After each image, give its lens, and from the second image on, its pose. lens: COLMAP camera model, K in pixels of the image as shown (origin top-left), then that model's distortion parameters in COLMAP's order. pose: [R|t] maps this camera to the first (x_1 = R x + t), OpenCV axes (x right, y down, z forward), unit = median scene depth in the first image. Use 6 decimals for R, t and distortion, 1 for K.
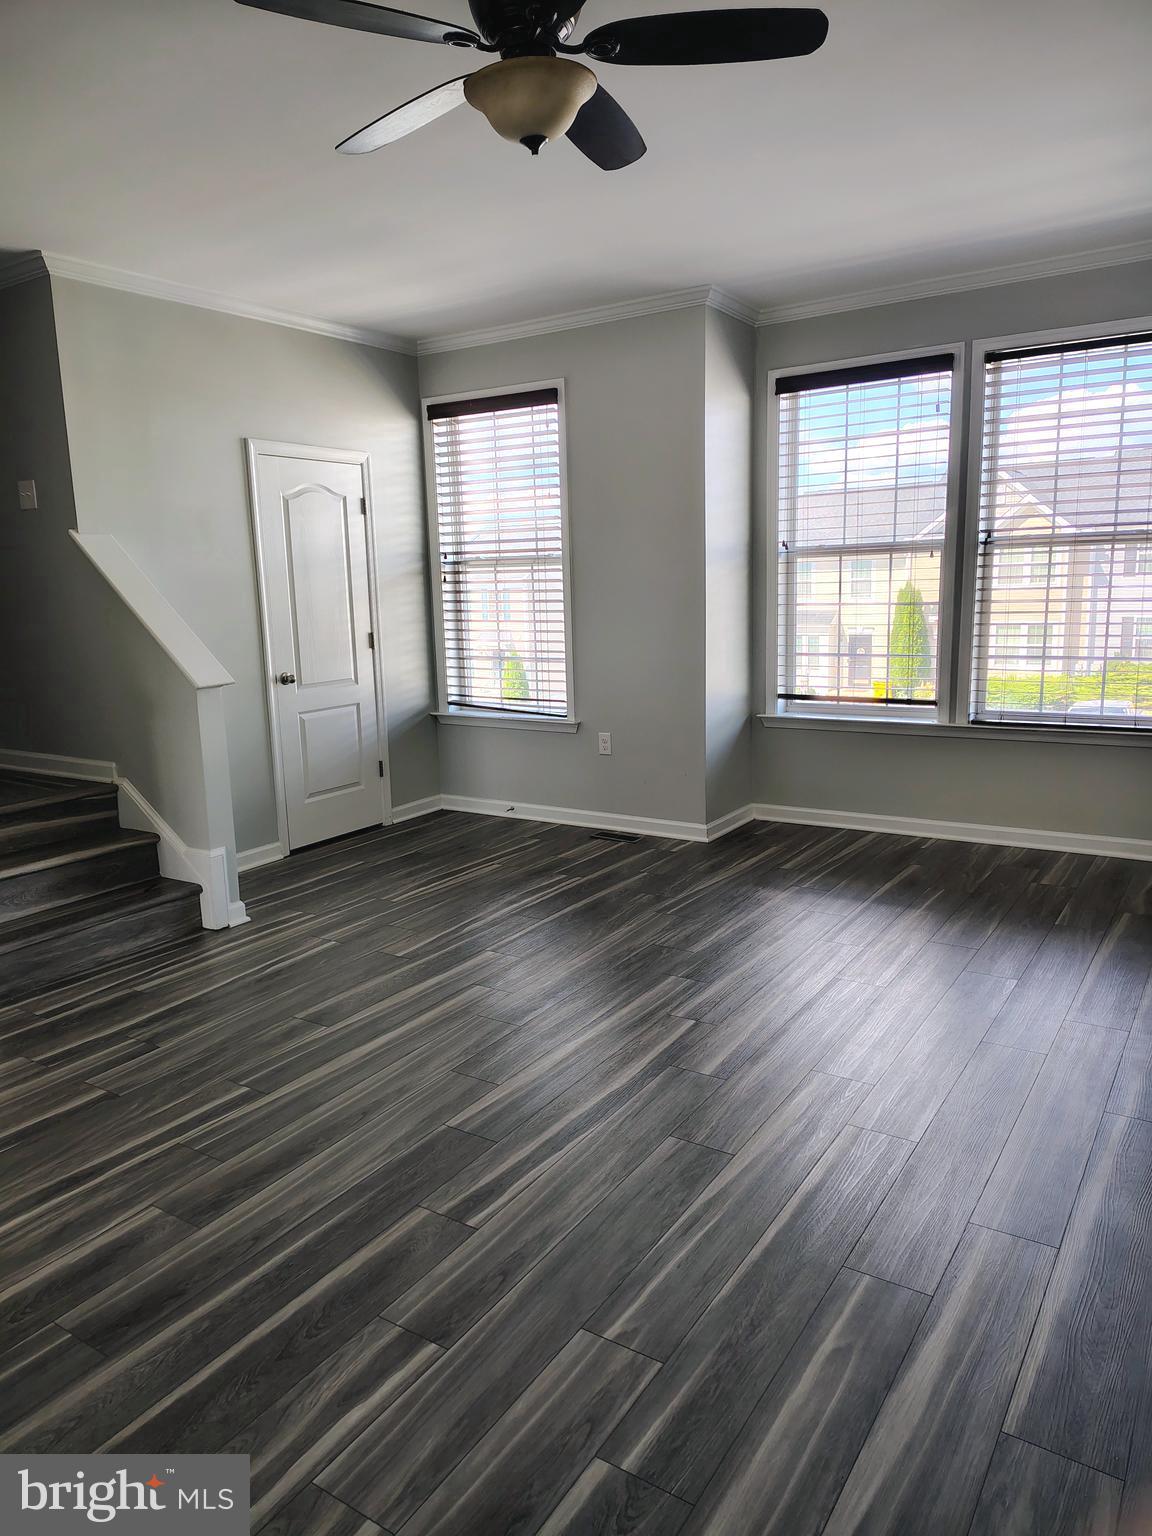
lens RADIAL K [[1054.7, 0, 577.3], [0, 1054.7, 760.8], [0, 0, 1]] dist [0.047680, -0.032415]
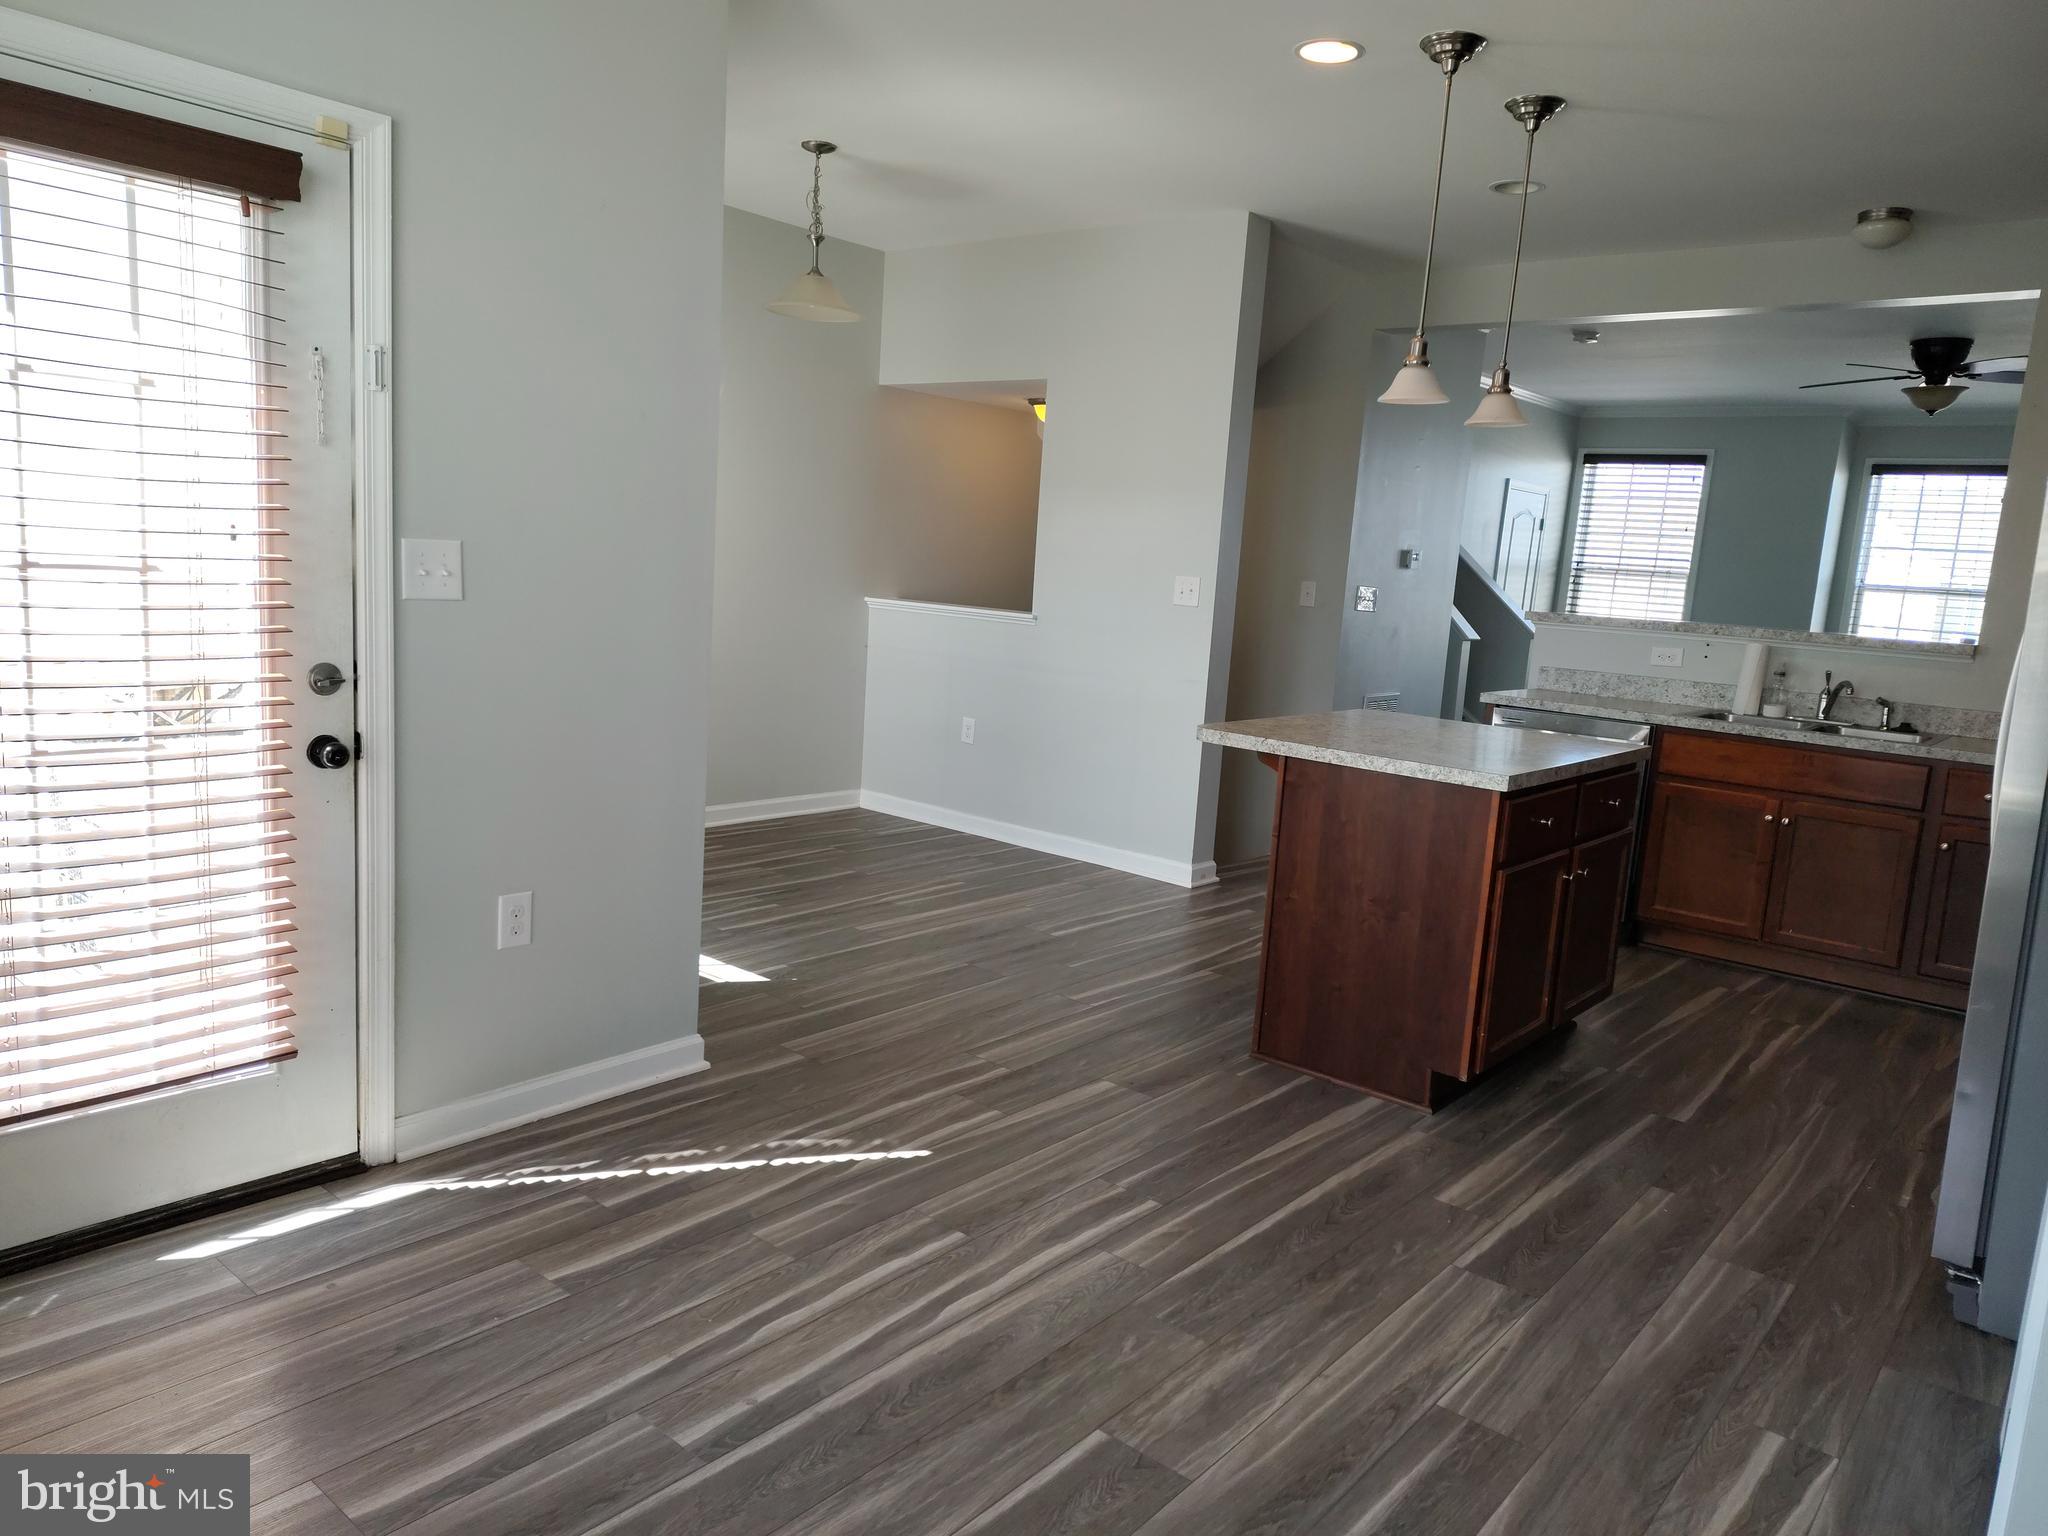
lens RADIAL K [[1406.3, 0, 1025.4], [0, 1406.3, 770.9], [0, 0, 1]] dist [0.047680, -0.032415]
pose [[0.990078, 0.115077, -0.080641, -0.707308], [-0.117010, 0.992936, -0.019653, 0.205342], [0.077810, 0.028893, 0.996549, -0.929821]]
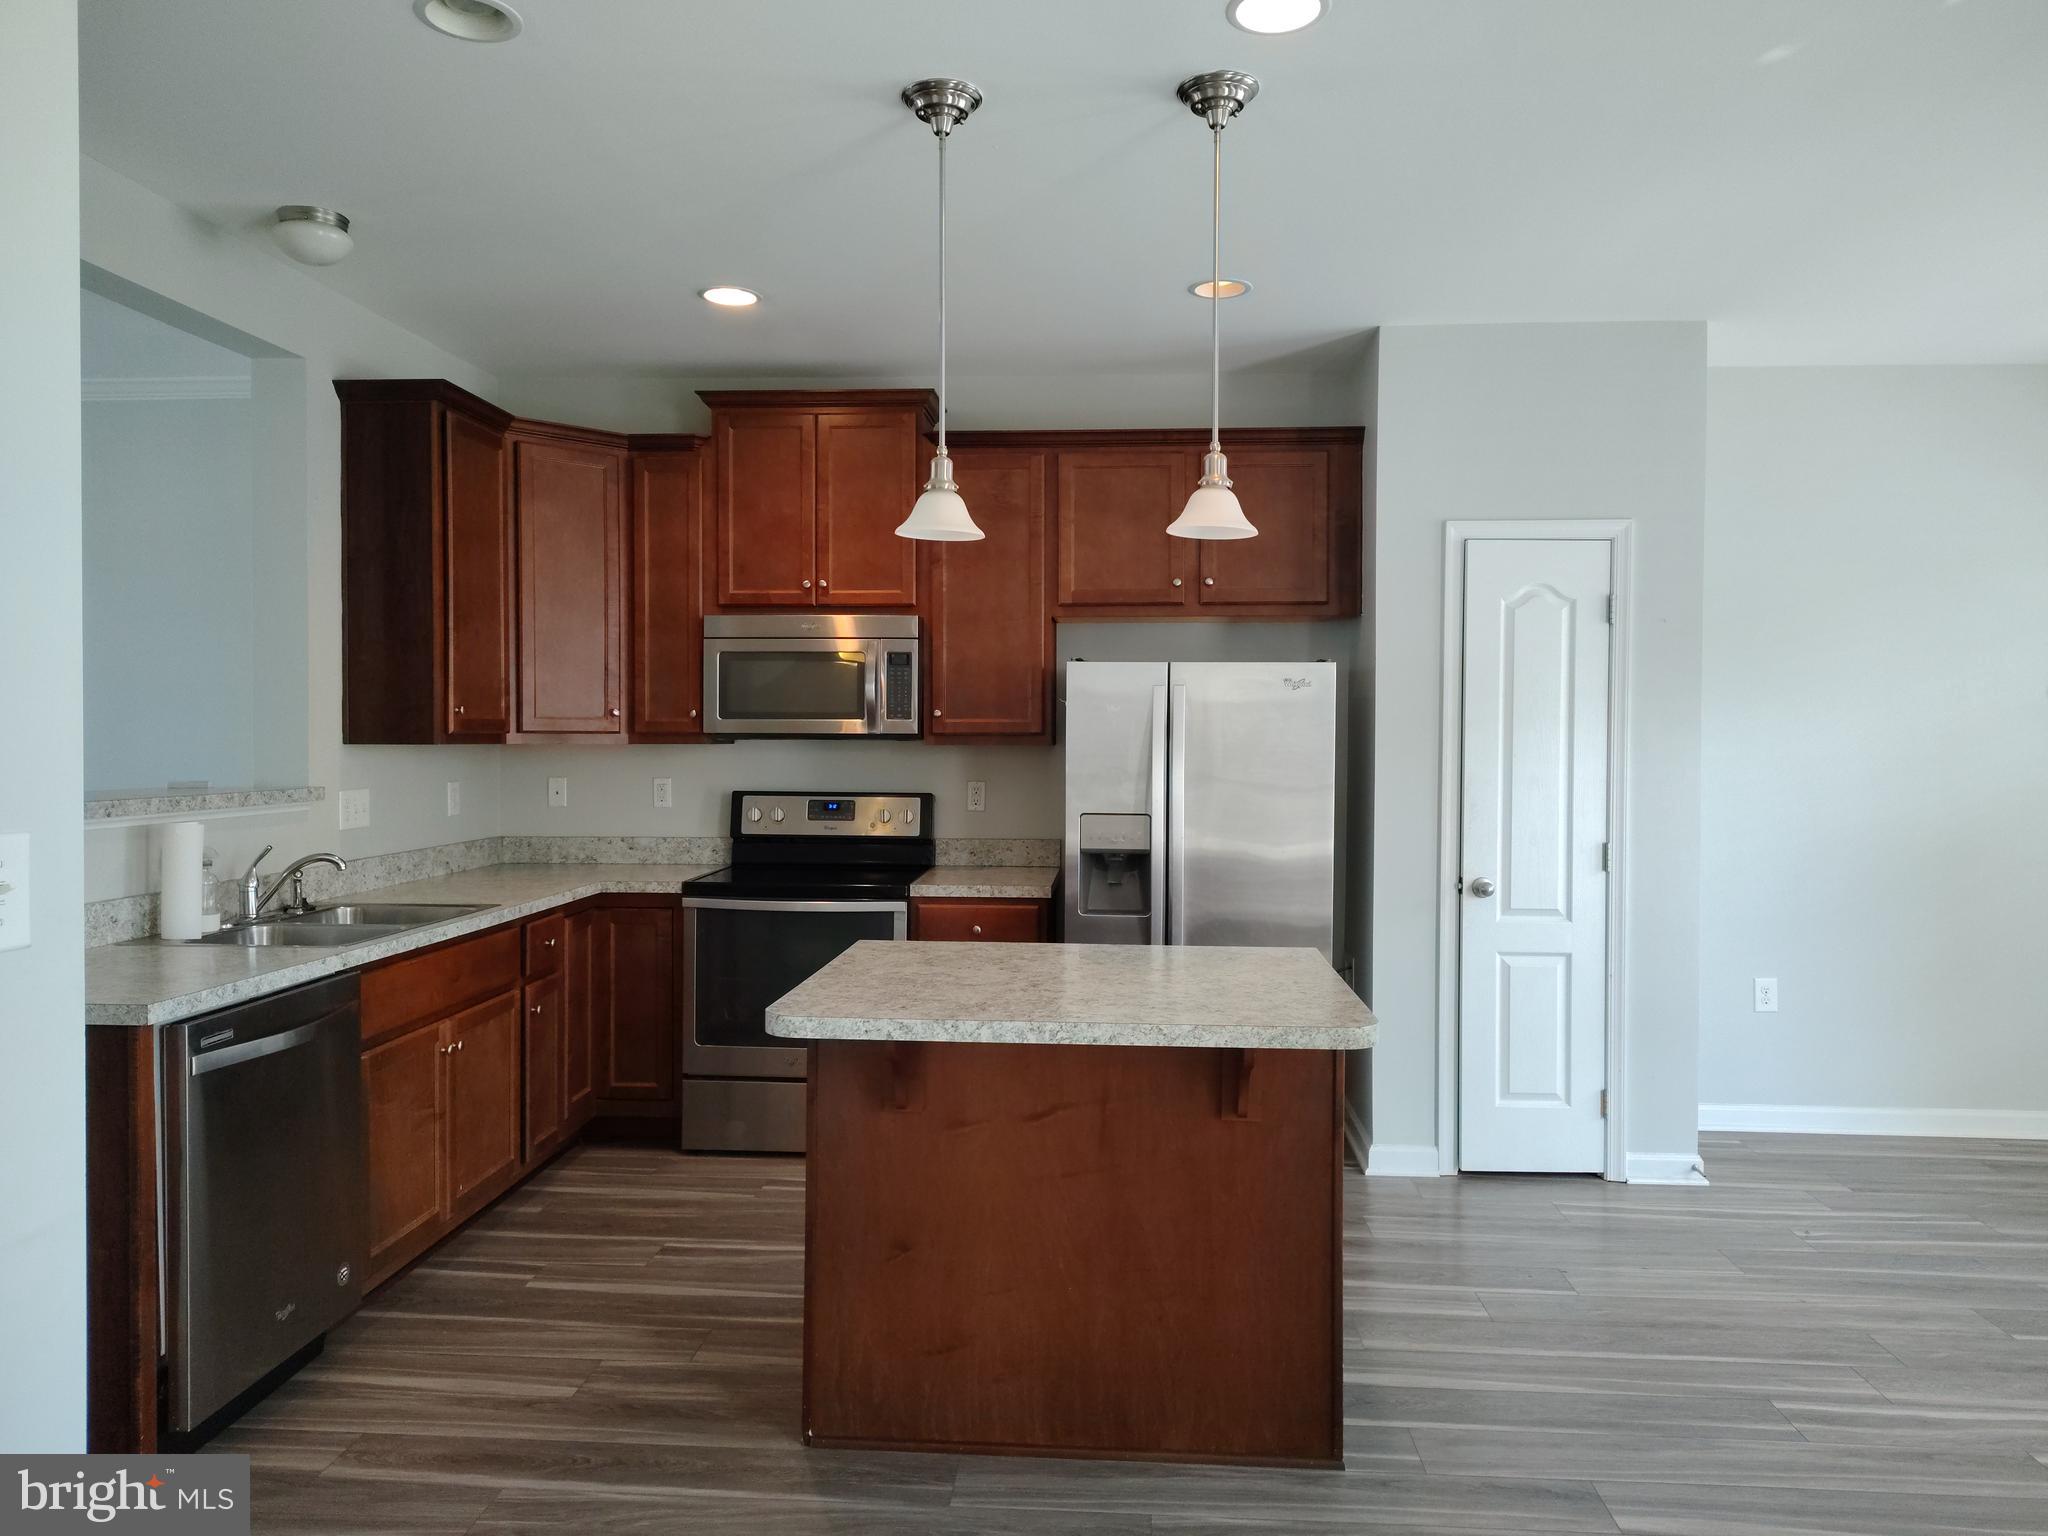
lens RADIAL K [[1406.3, 0, 1031.3], [0, 1406.3, 767.8], [0, 0, 1]] dist [0.047680, -0.032415]
pose [[-0.509268, 0.008658, 0.860565, -3.075980], [0.163139, 0.982790, 0.086654, -1.242066], [-0.845004, 0.184522, -0.501916, 7.071025]]
